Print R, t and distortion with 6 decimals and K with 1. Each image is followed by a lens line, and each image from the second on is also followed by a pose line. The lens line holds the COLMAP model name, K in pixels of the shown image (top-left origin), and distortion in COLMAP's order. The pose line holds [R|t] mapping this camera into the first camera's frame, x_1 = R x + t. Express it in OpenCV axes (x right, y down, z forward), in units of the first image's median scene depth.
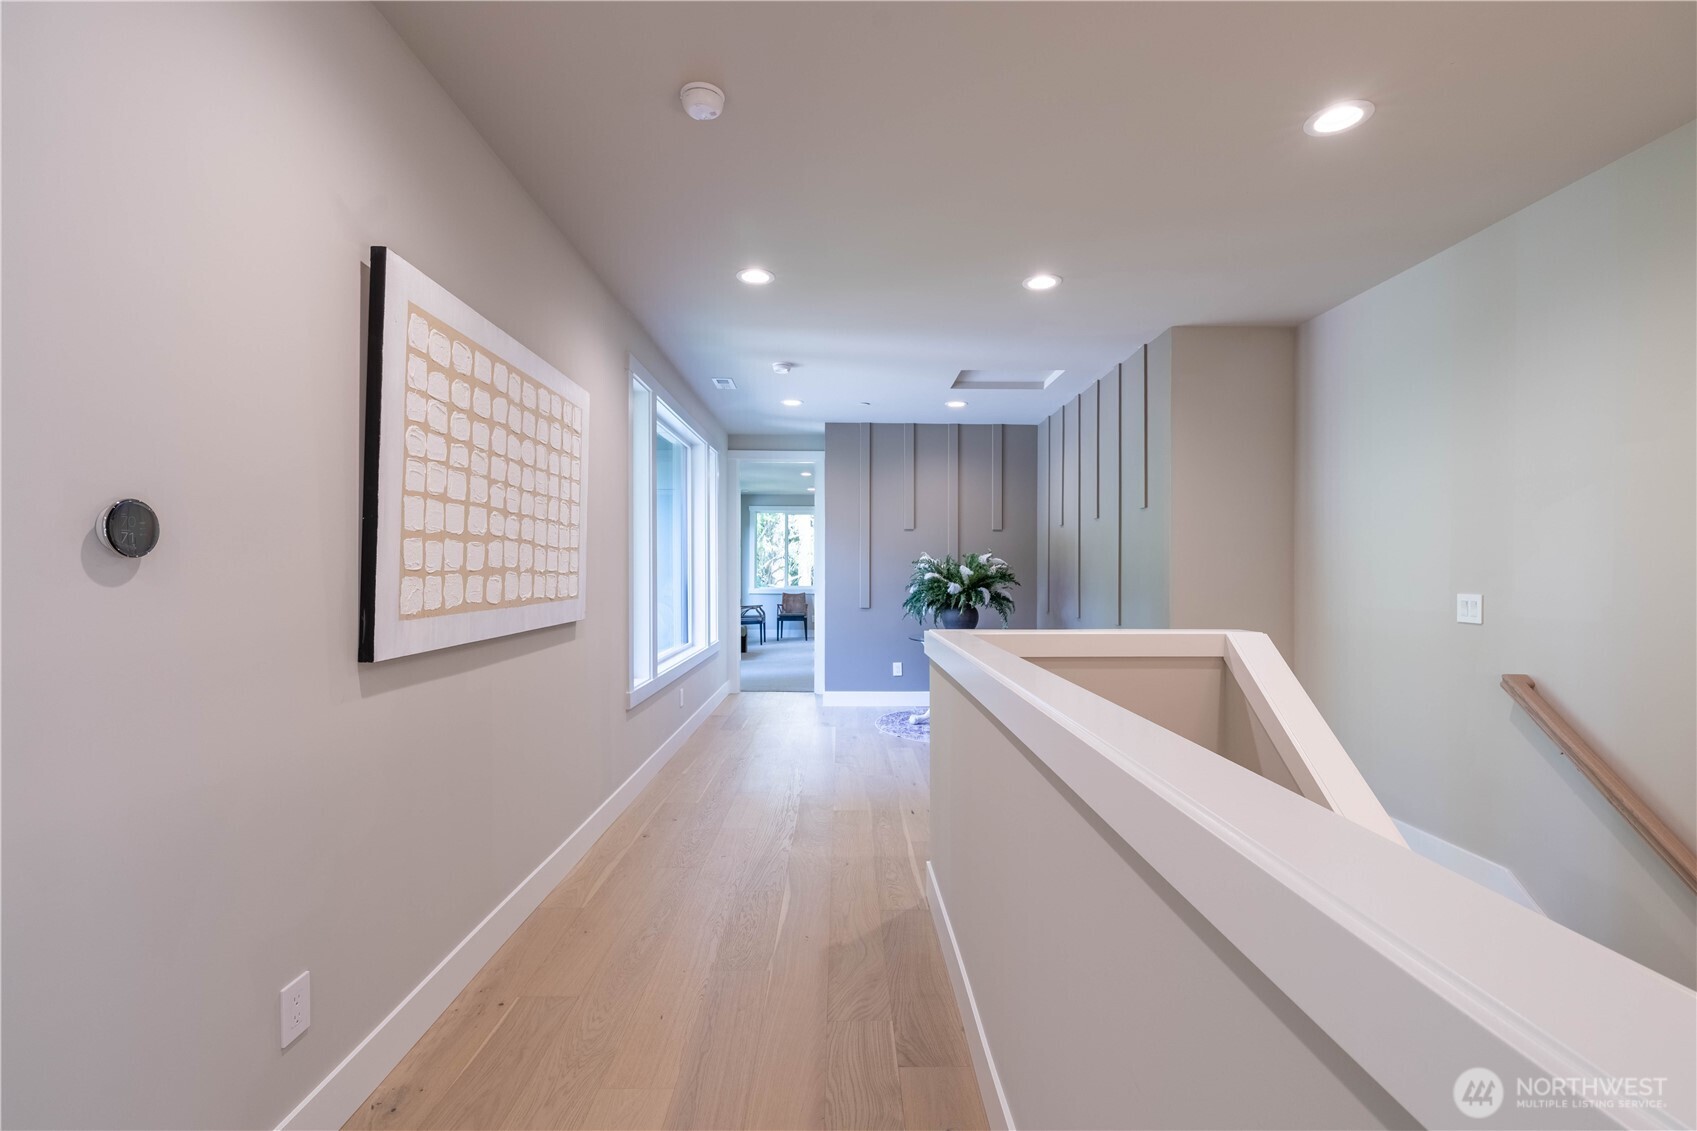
lens RADIAL K [[763.7, 0, 848.4], [0, 763.7, 569.0], [0, 0, 1]] dist [-0.002791, -0.000399]
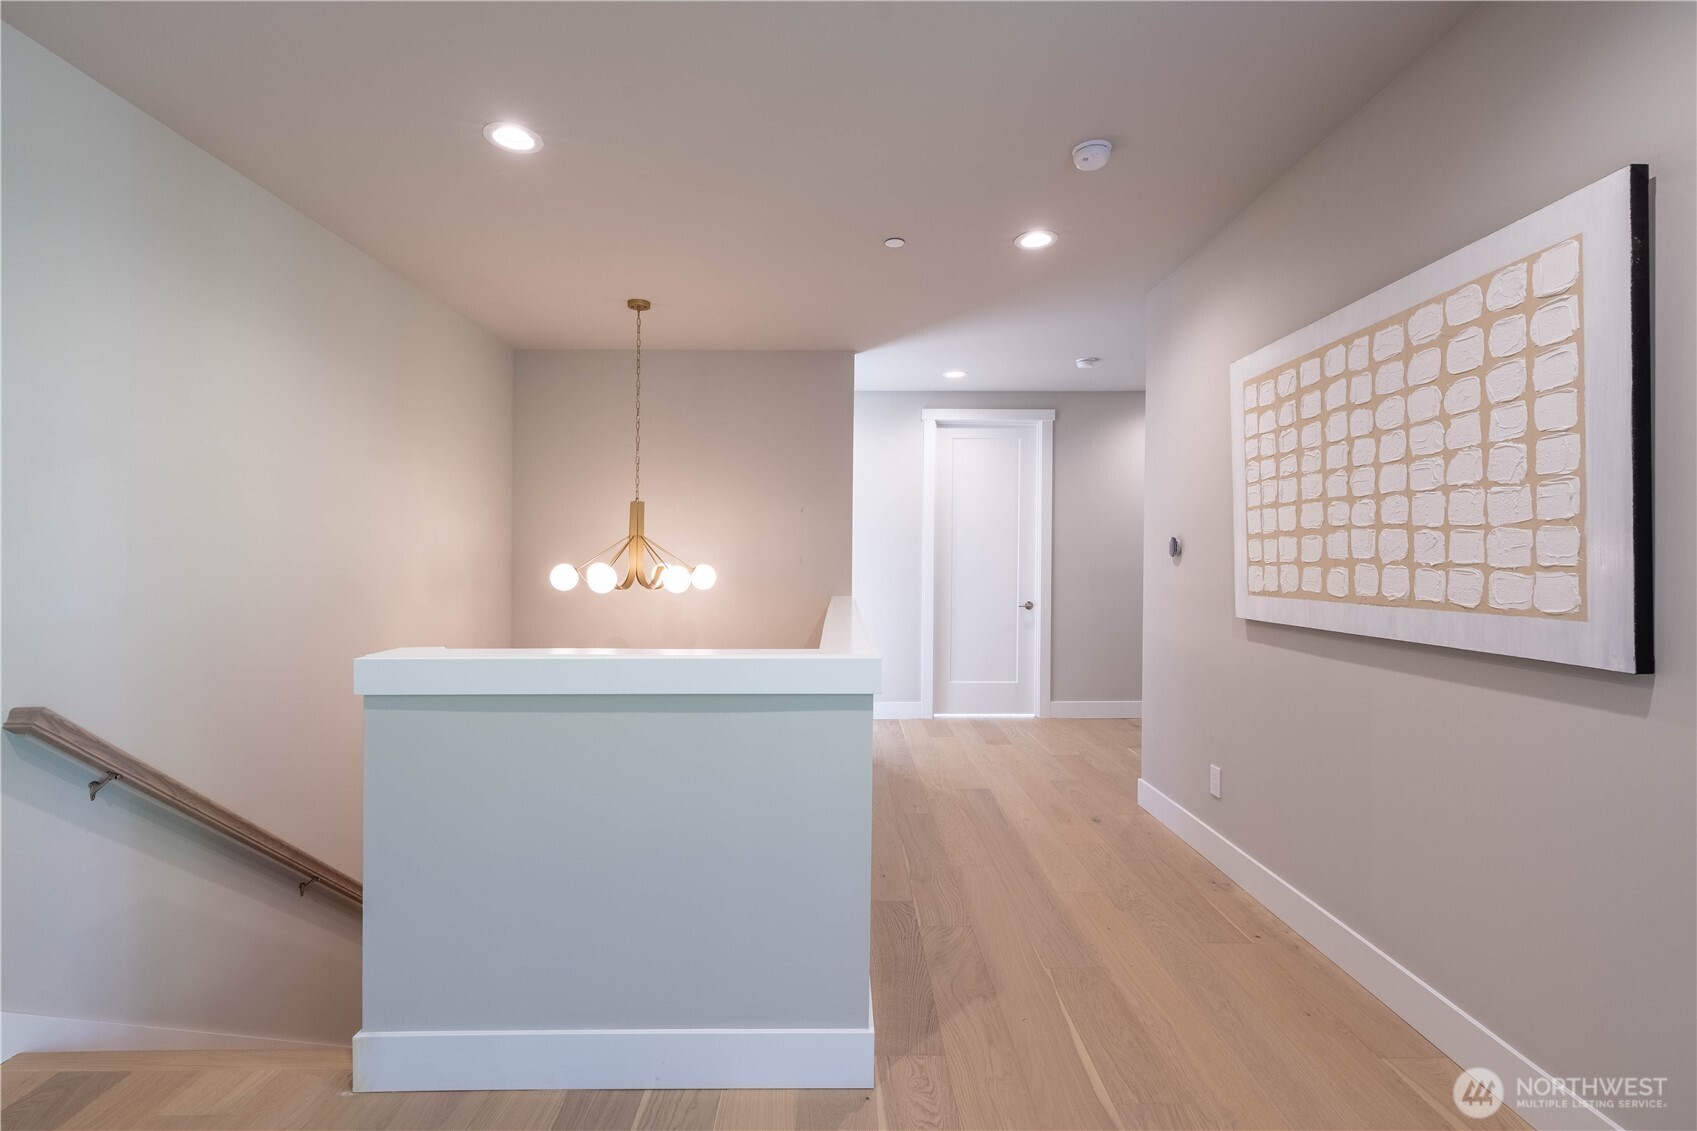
lens RADIAL K [[763.7, 0, 848.4], [0, 763.7, 565.2], [0, 0, 1]] dist [-0.002791, -0.000399]
pose [[-0.999985, -0.002943, 0.004514, 0.165037], [-0.002911, 0.999971, 0.006989, 0.000890], [-0.004535, 0.006976, -0.999965, 2.194017]]
